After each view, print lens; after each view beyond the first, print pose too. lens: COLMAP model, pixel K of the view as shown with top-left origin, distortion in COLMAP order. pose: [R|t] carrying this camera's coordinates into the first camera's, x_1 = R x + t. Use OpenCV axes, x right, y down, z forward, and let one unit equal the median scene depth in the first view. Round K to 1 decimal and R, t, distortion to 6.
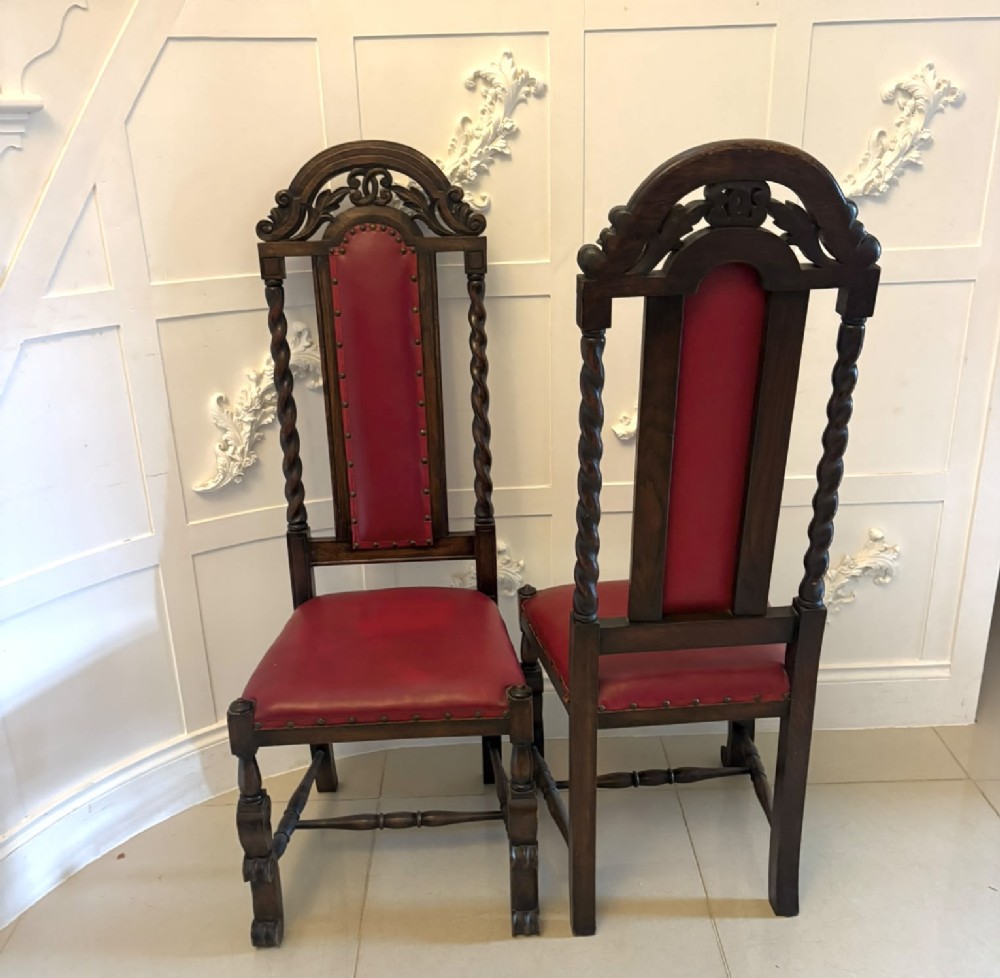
lens RADIAL K [[998.8, 0, 498.6], [0, 998.8, 514.2], [0, 0, 1]] dist [0.024966, 0.000000]
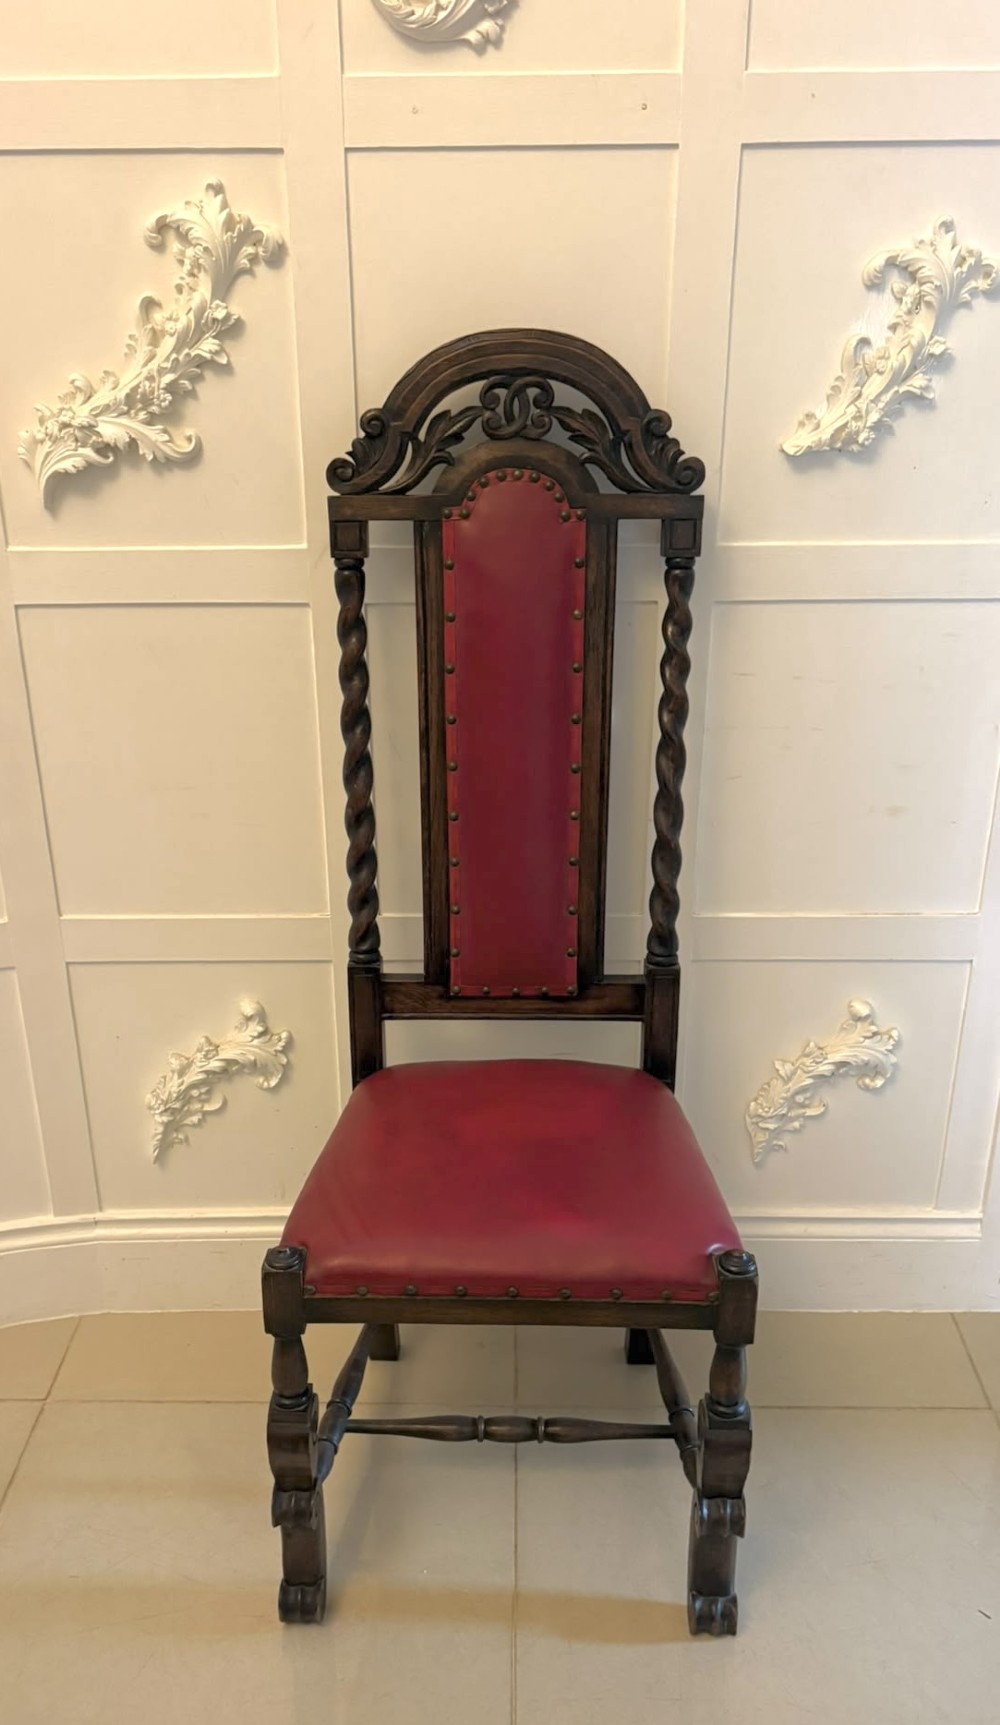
lens RADIAL K [[1402.9, 0, 481.7], [0, 1402.9, 951.5], [0, 0, 1]] dist [0.051342, -0.096482]
pose [[0.997873, 0.045898, -0.046297, -0.093428], [-0.043574, 0.997797, 0.050015, -0.040658], [0.048491, -0.047891, 0.997675, 0.133364]]
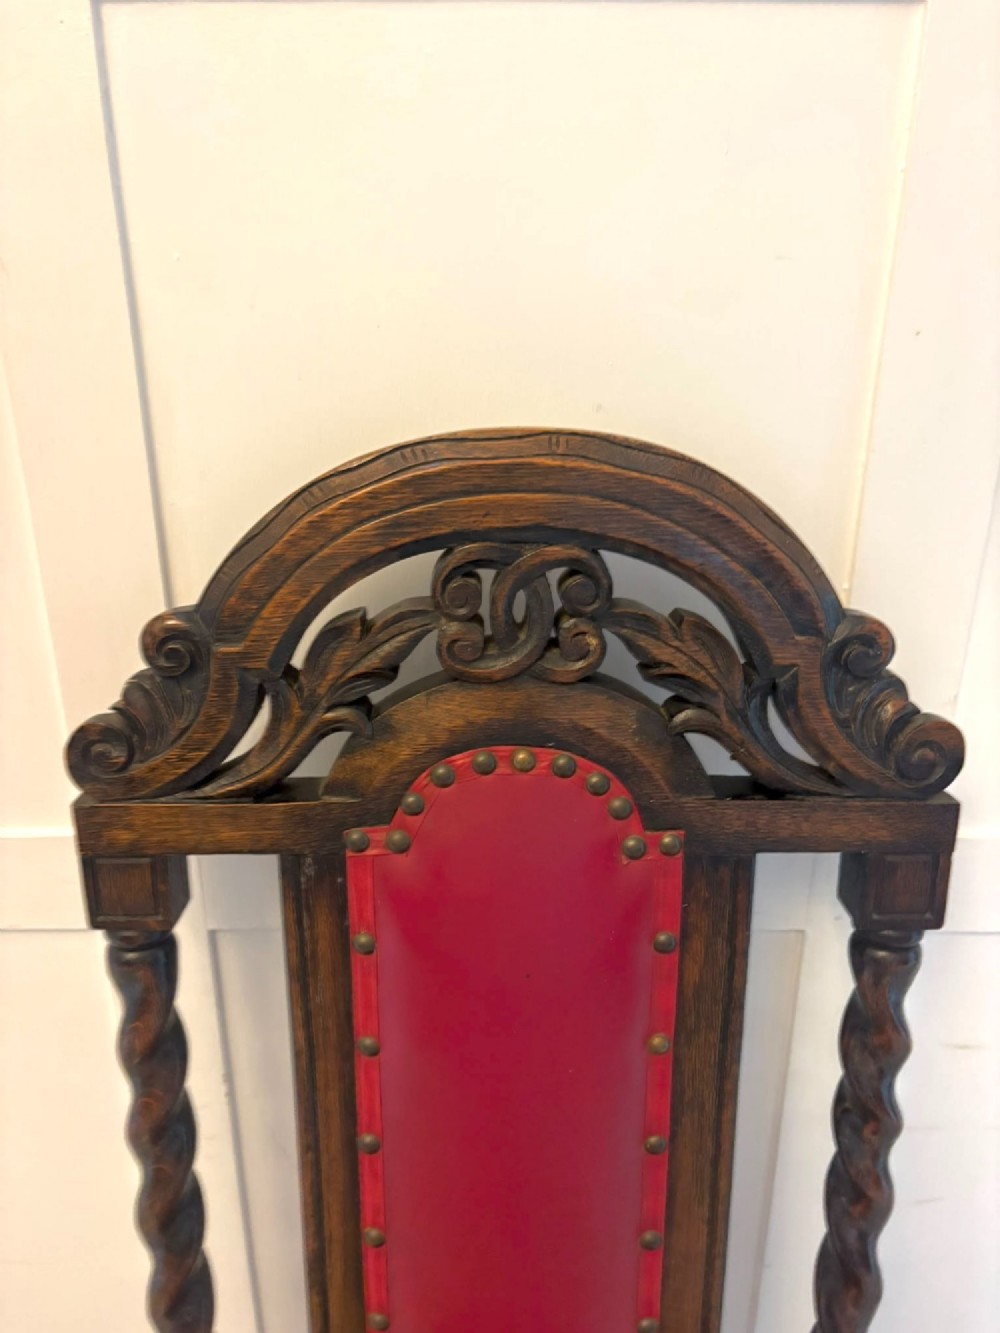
lens RADIAL K [[1012.6, 0, 499.2], [0, 1012.6, 668.2], [0, 0, 1]] dist [0.026444, -0.038818]
pose [[0.998108, 0.047539, -0.039000, -0.121344], [-0.047768, 0.998846, -0.004975, -0.305904], [0.038719, 0.006828, 0.999227, 0.735680]]
